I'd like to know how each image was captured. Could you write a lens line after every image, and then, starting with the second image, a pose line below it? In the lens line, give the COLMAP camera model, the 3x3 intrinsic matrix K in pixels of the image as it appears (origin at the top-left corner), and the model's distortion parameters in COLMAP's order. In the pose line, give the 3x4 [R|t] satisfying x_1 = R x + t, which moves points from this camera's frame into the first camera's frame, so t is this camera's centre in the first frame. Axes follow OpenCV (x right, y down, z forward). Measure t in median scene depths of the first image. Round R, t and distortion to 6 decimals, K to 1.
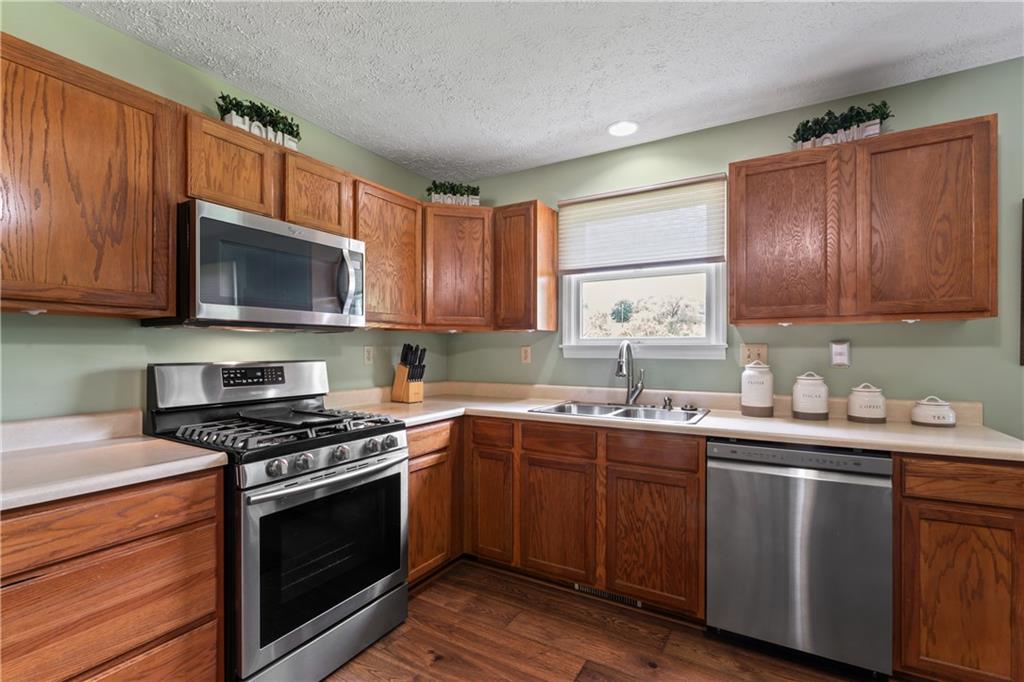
lens RADIAL K [[462.7, 0, 508.7], [0, 462.7, 350.4], [0, 0, 1]] dist [-0.001962, -0.000322]
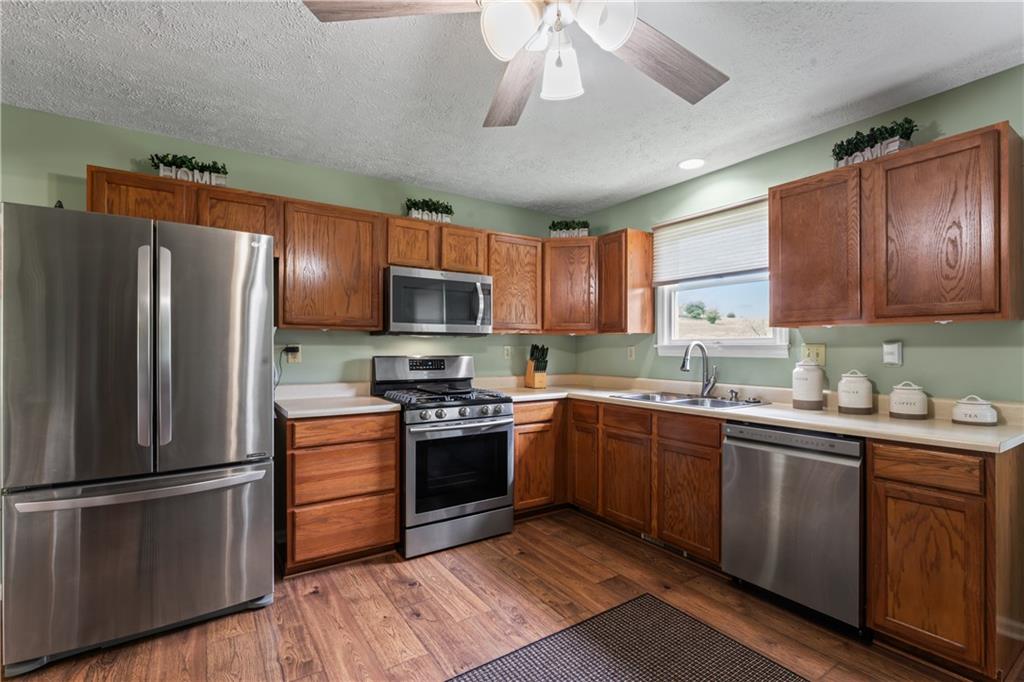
lens RADIAL K [[469.3, 0, 510.6], [0, 469.3, 348.2], [0, 0, 1]] dist [-0.001795, -0.000211]
pose [[0.899833, 0.001384, -0.436232, 0.429600], [-0.002432, 0.999995, -0.001843, -0.000200], [0.436228, 0.002719, 0.899832, -0.353392]]
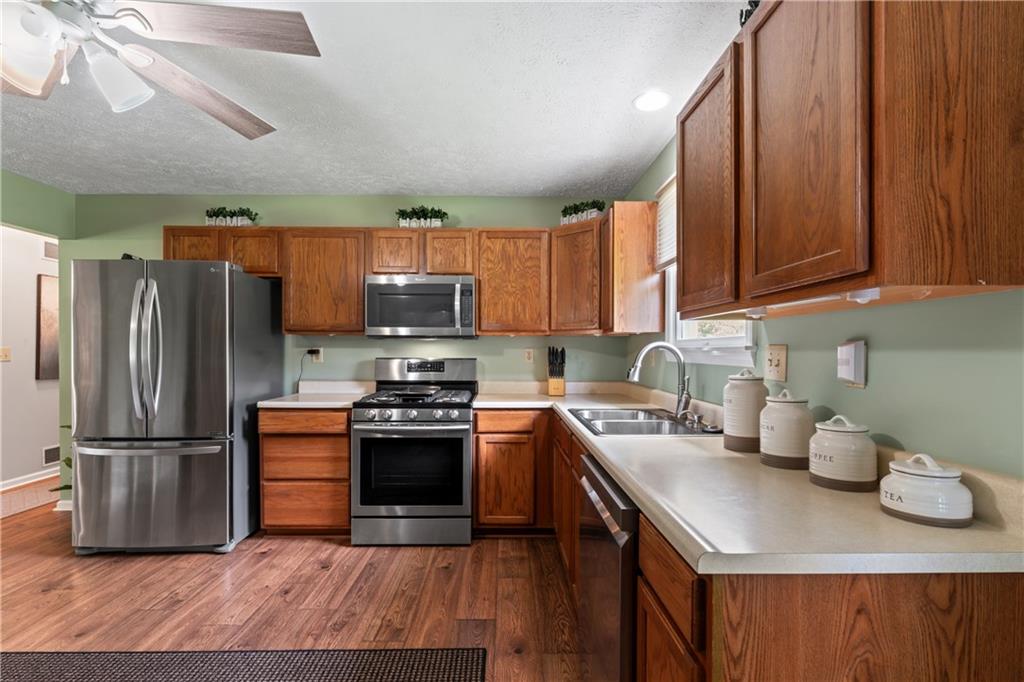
lens RADIAL K [[467.2, 0, 511.0], [0, 467.2, 354.0], [0, 0, 1]] dist [-0.001168, -0.000225]
pose [[0.522036, 0.008707, -0.852879, 1.051287], [-0.005045, 0.999962, 0.007121, -0.004425], [0.852908, 0.000586, 0.522060, 0.372872]]
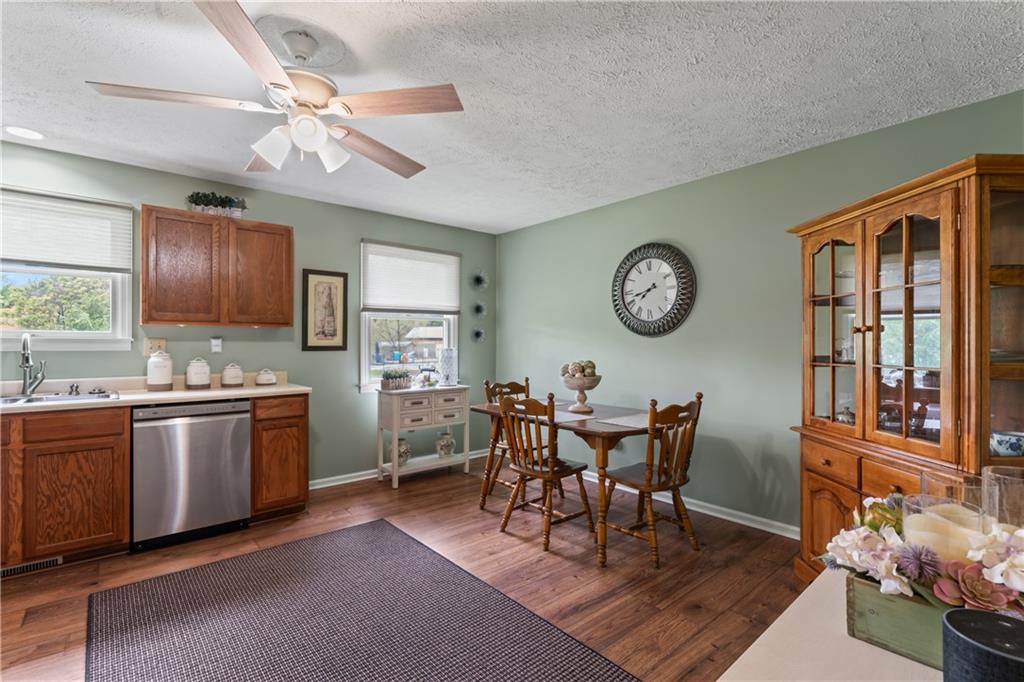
lens RADIAL K [[472.6, 0, 509.1], [0, 472.6, 343.6], [0, 0, 1]] dist [-0.001844, -0.000065]
pose [[0.322718, 0.001768, 0.946494, -0.500418], [-0.000001, 0.999998, -0.001868, 0.003535], [-0.946495, 0.000602, 0.322717, -0.474633]]
